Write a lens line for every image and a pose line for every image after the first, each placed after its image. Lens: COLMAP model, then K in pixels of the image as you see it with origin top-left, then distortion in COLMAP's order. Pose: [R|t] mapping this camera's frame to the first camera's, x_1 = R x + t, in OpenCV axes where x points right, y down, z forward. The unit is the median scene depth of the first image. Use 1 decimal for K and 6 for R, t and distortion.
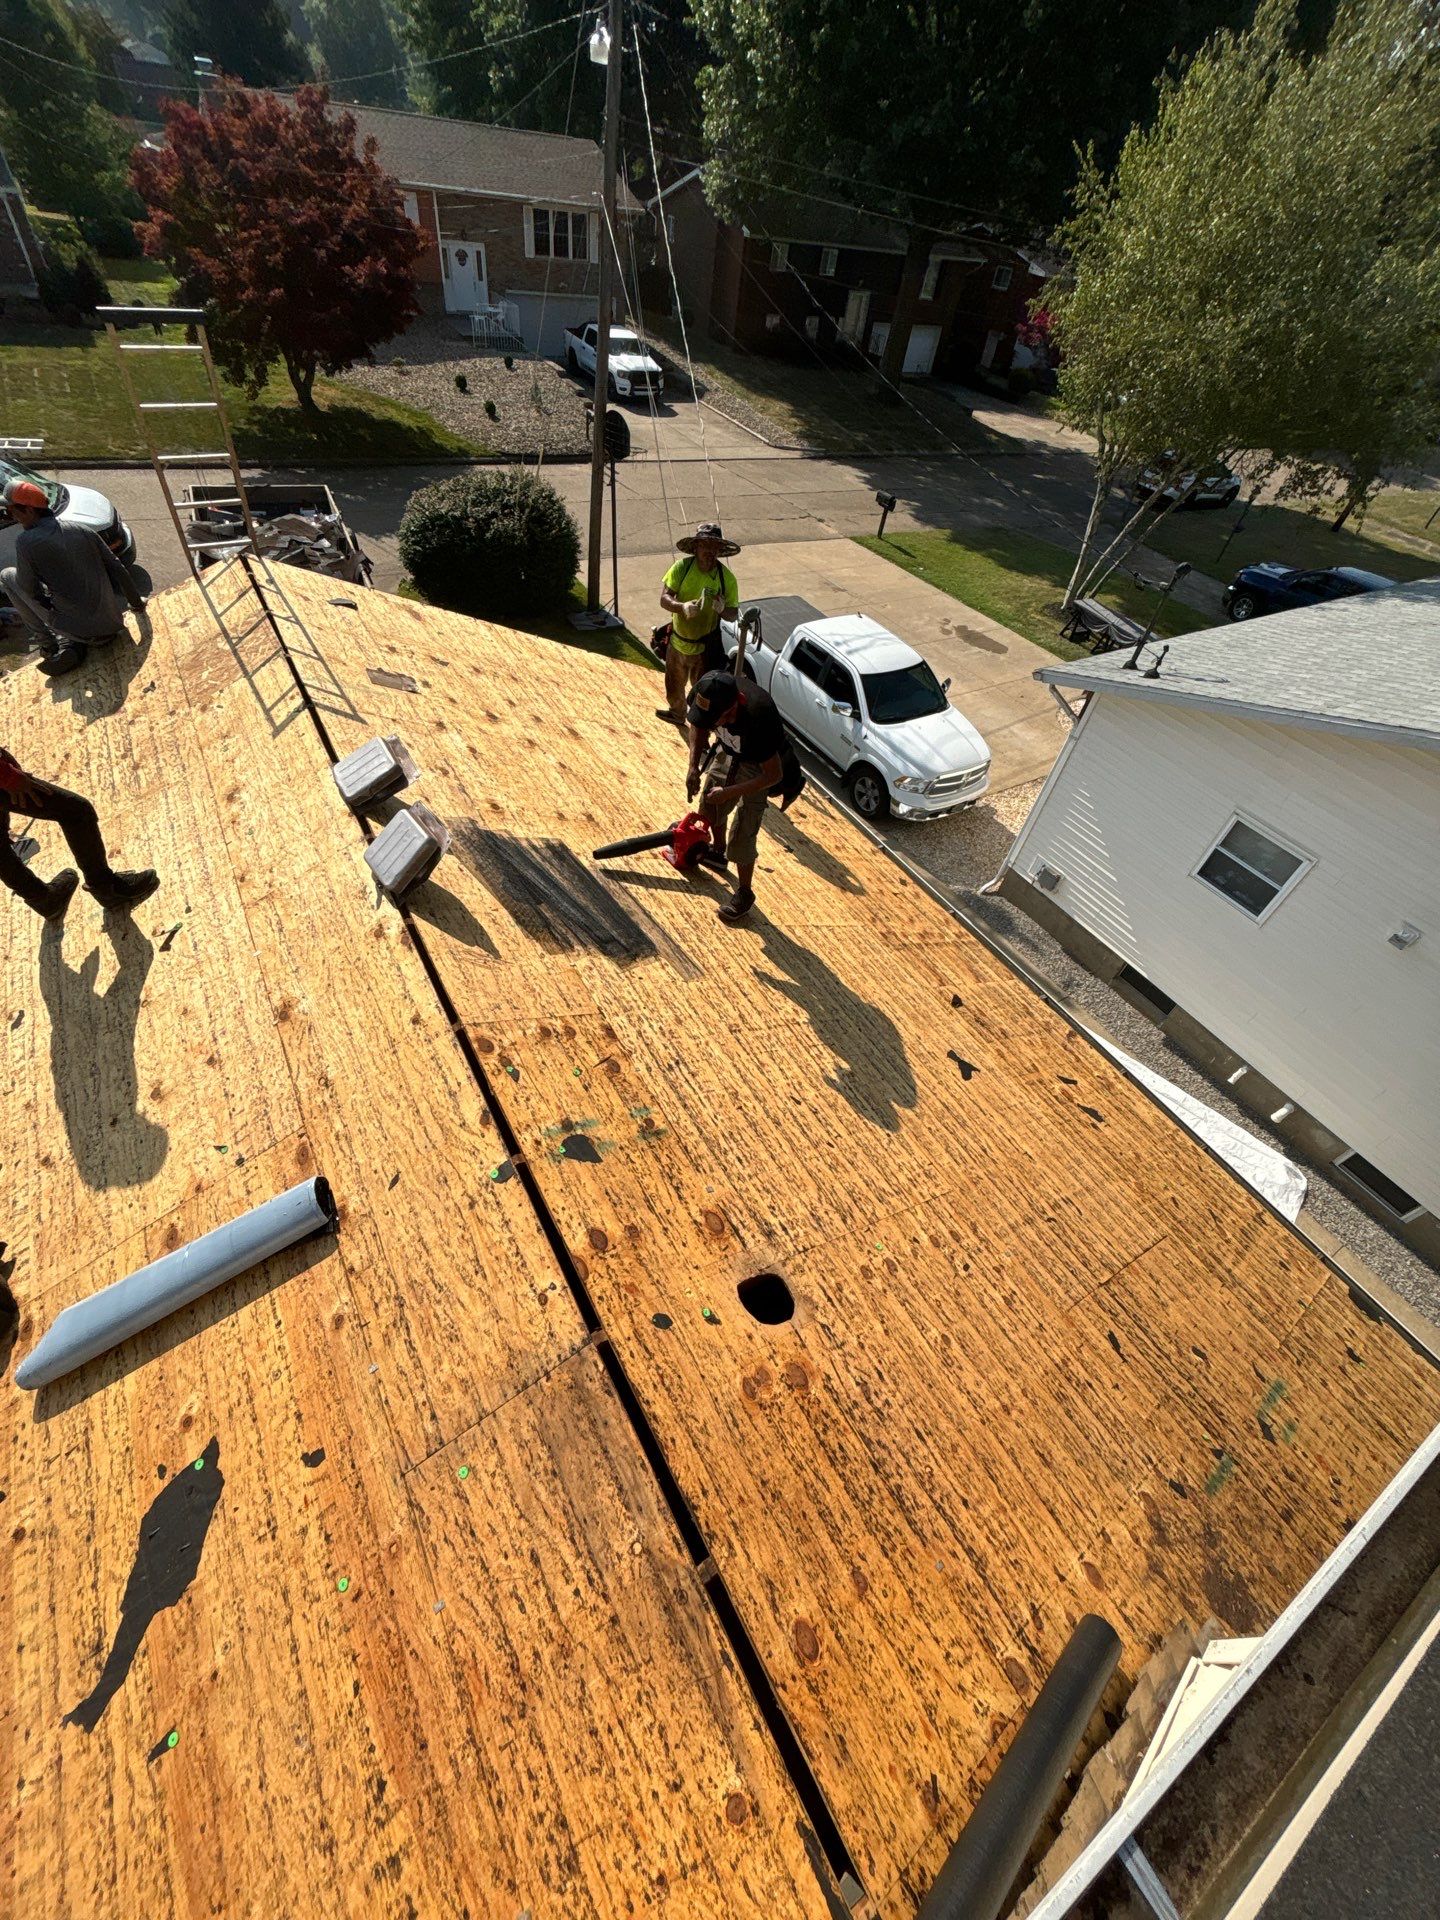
lens RADIAL K [[777.7, 0, 727.2], [0, 777.7, 916.1], [0, 0, 1]] dist [-0.000175, -0.000373]
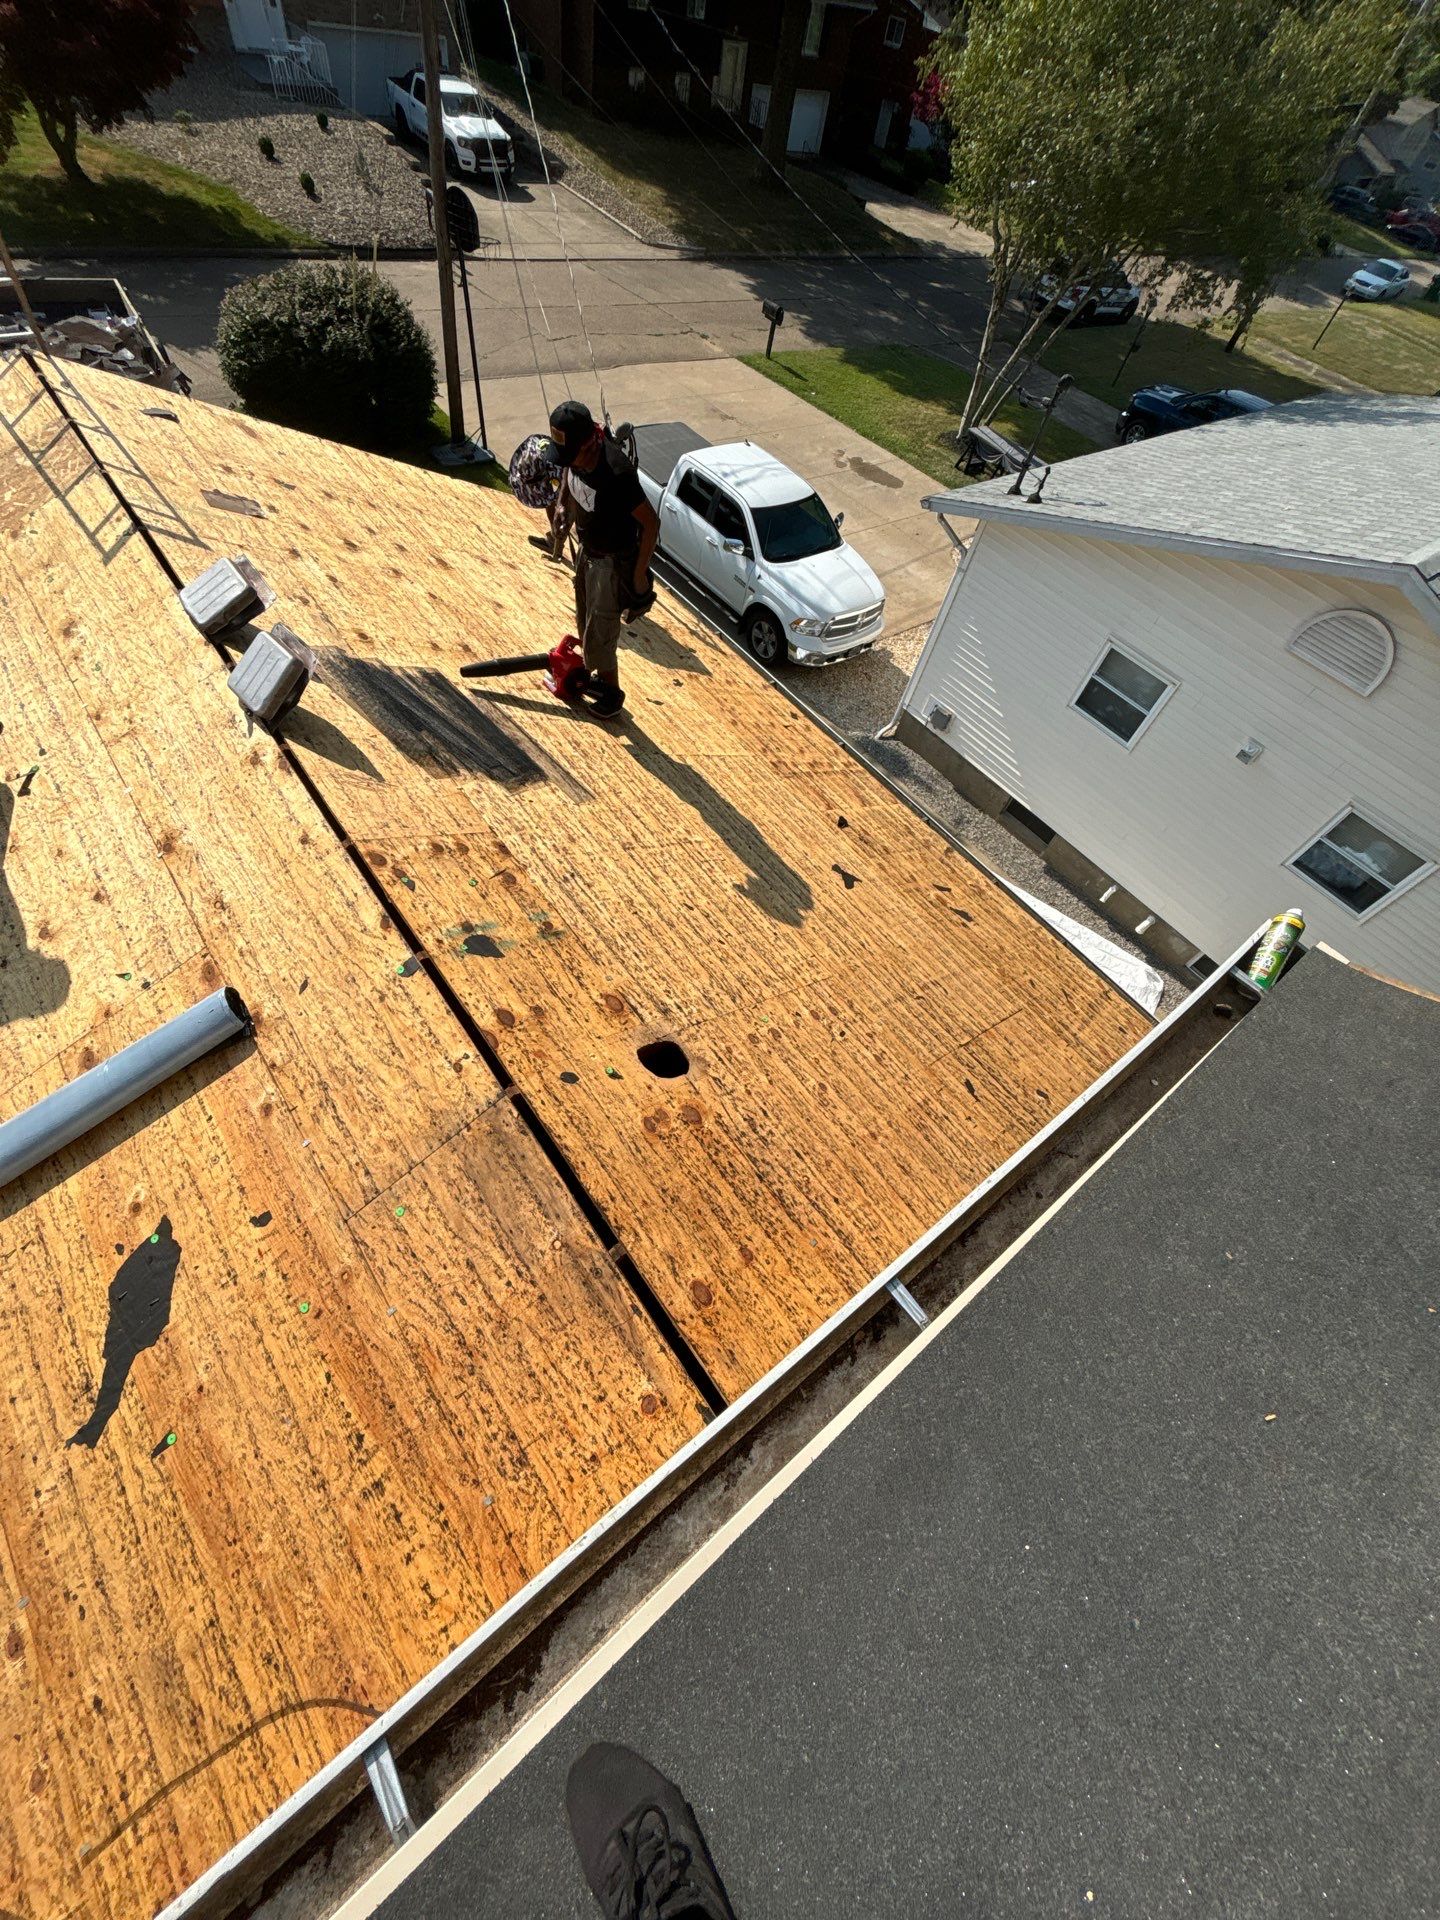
lens RADIAL K [[777.7, 0, 727.2], [0, 777.7, 916.1], [0, 0, 1]] dist [-0.000175, -0.000373]
pose [[0.992200, -0.070911, 0.102519, 0.031122], [0.052840, 0.984143, 0.169324, 0.072664], [-0.112900, -0.162586, 0.980214, -0.065890]]
